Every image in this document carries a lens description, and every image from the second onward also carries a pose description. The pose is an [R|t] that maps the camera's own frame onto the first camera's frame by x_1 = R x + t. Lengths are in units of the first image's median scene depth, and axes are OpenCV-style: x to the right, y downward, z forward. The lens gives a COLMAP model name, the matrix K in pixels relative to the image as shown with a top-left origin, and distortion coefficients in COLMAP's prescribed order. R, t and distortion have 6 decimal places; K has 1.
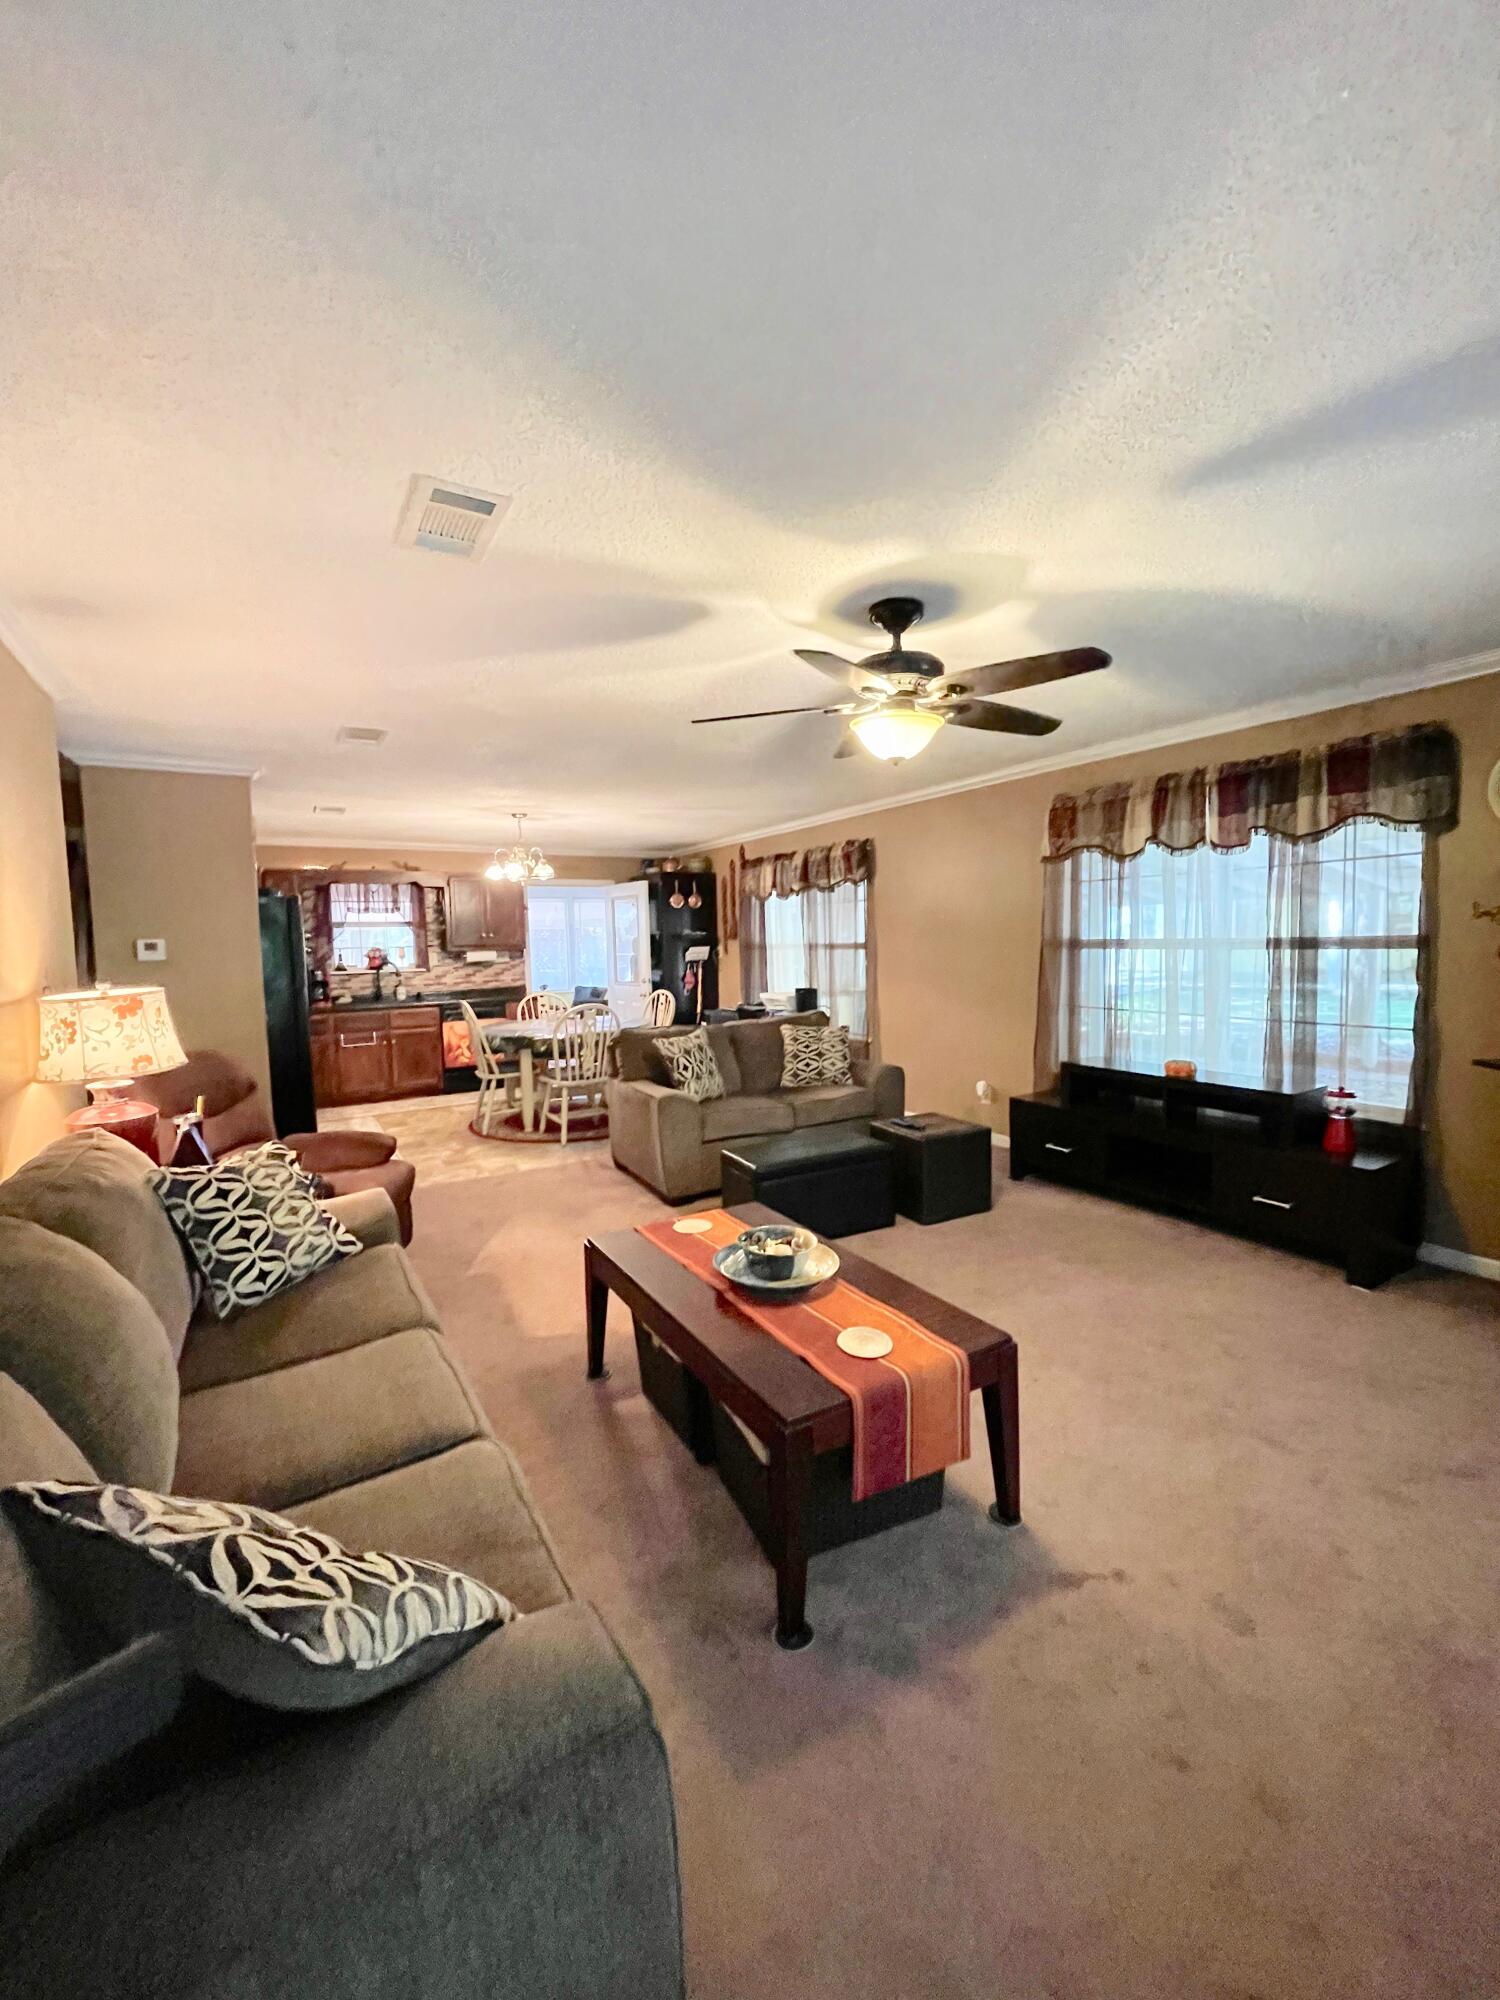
lens RADIAL K [[813.6, 0, 755.4], [0, 813.6, 996.6], [0, 0, 1]] dist [-0.003045, 0.000715]
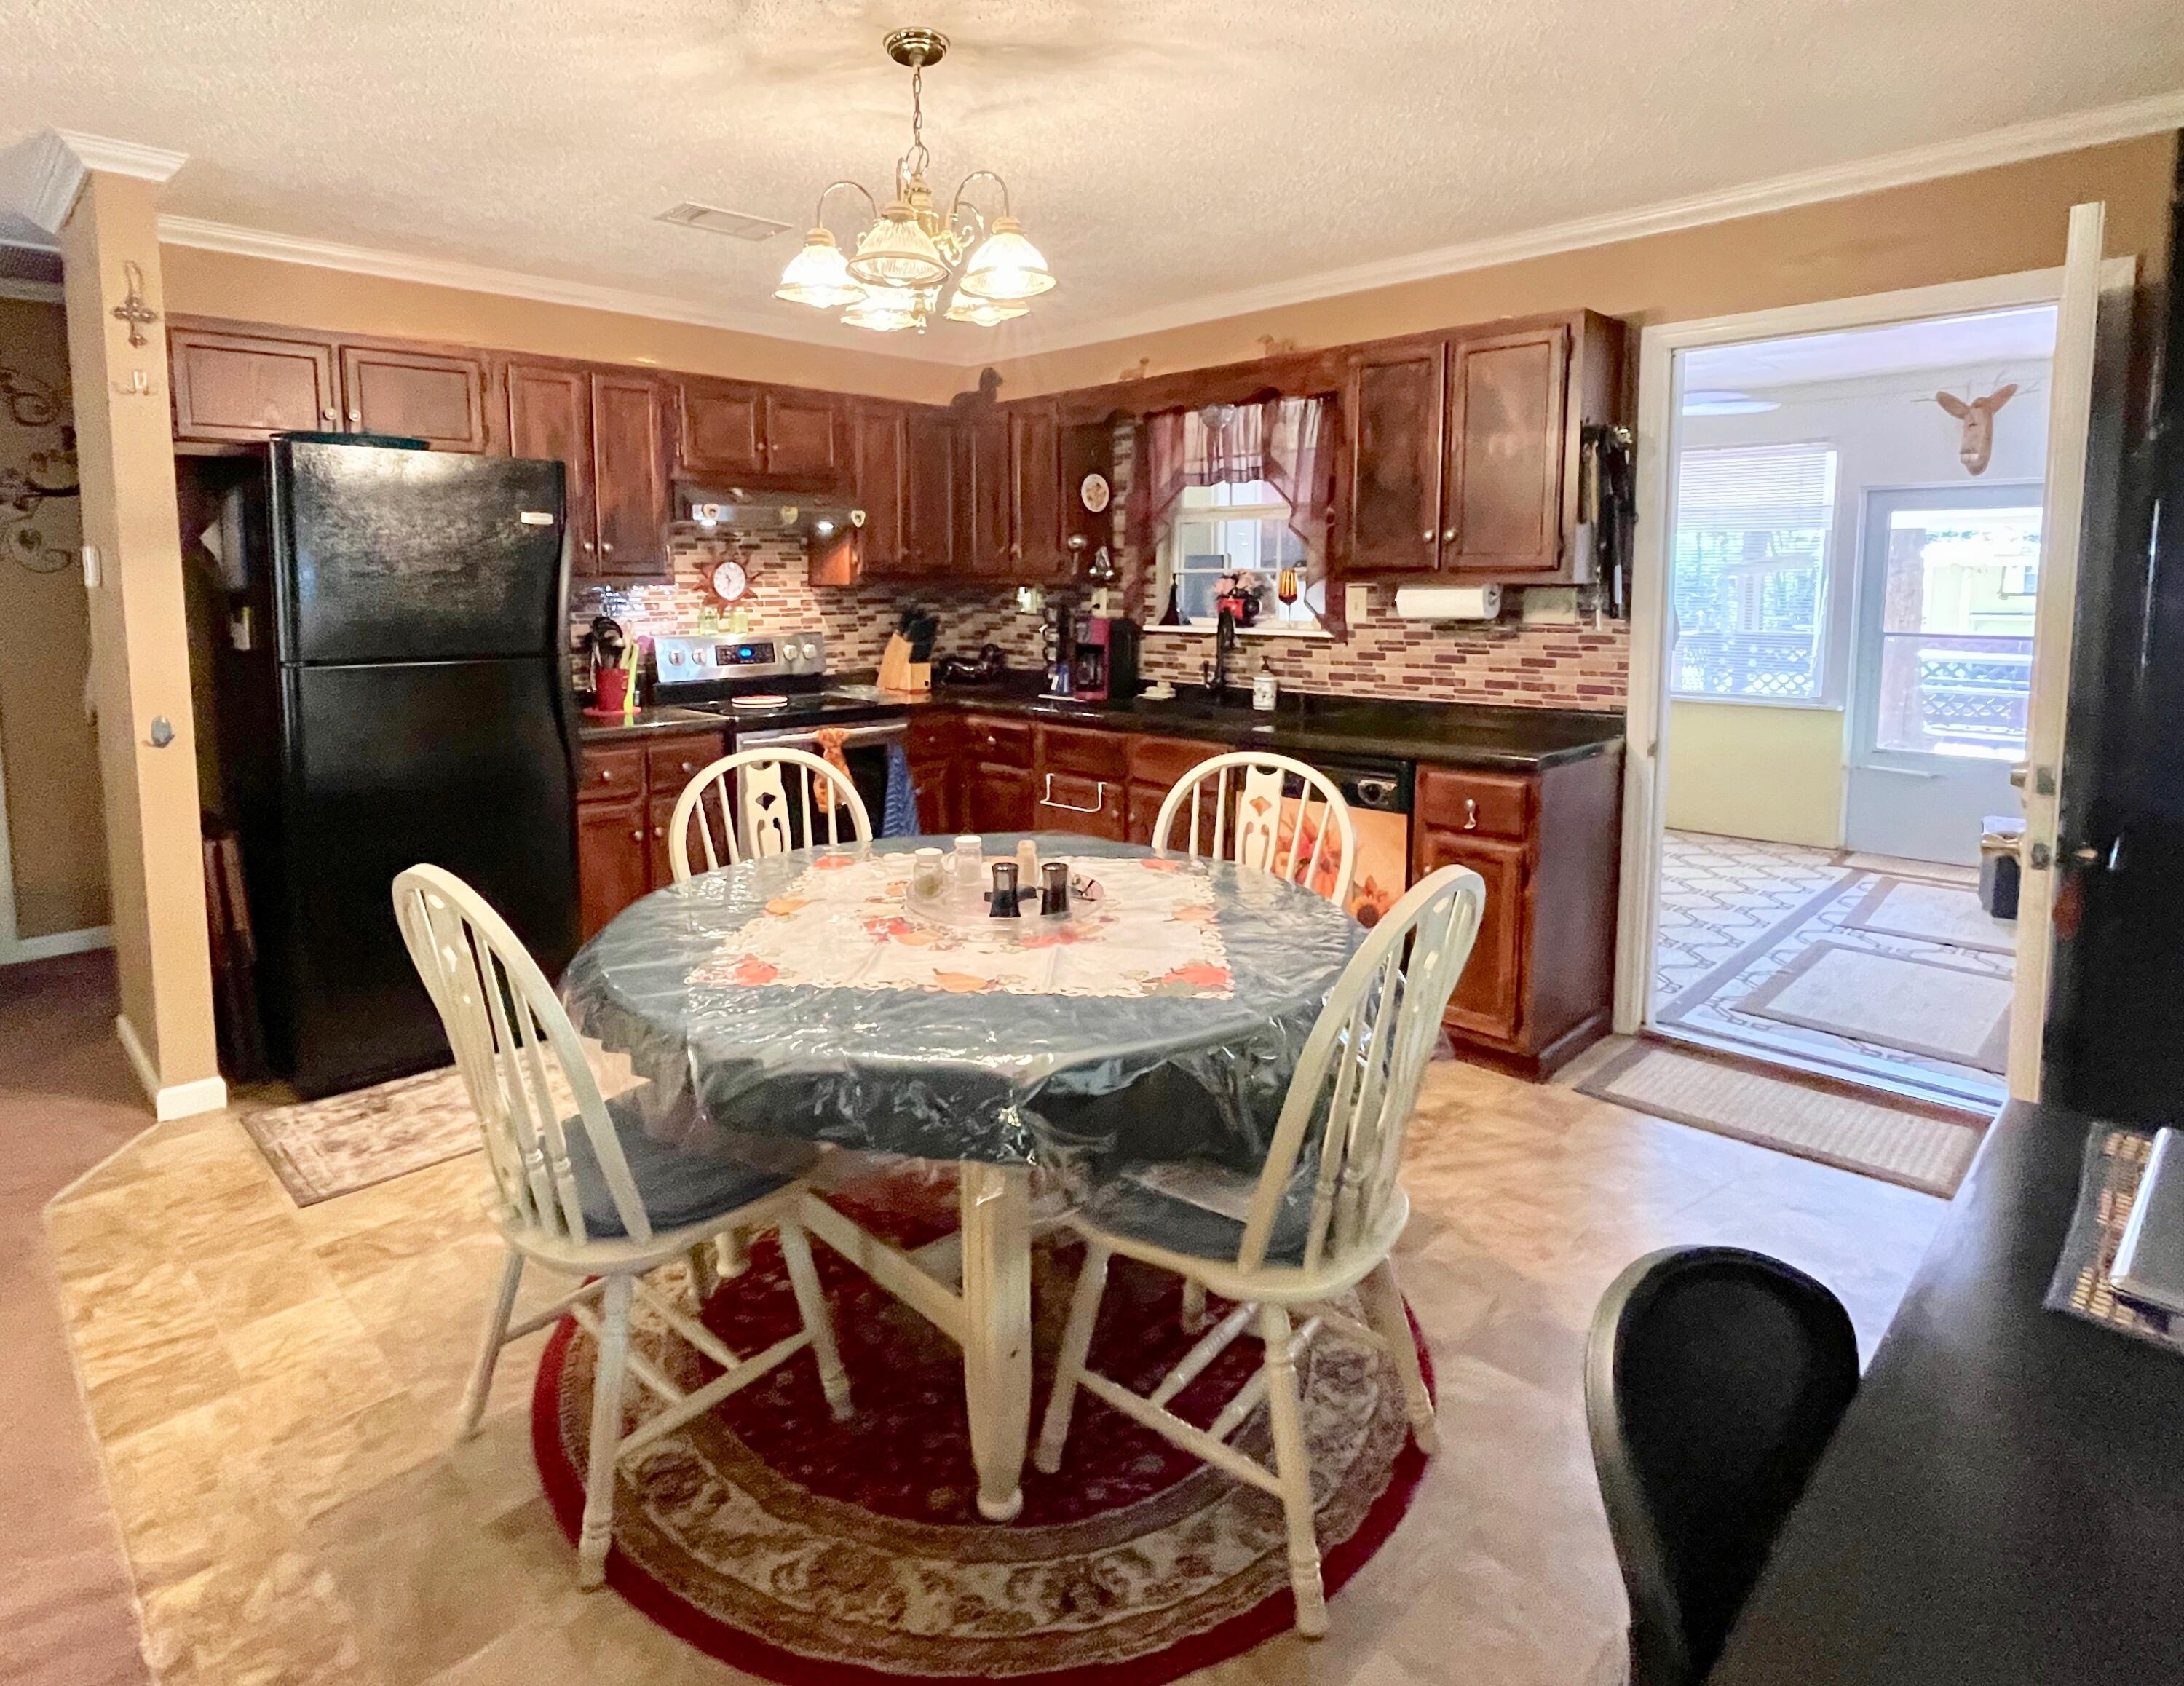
lens RADIAL K [[1145.0, 0, 1092.0], [0, 1145.0, 843.0], [0, 0, 1]] dist [0.000585, 0.000117]
pose [[0.256043, 0.246352, -0.934748, 0.062662], [-0.069899, 0.969168, 0.236277, -0.056159], [0.964135, 0.004842, 0.265368, 0.774182]]
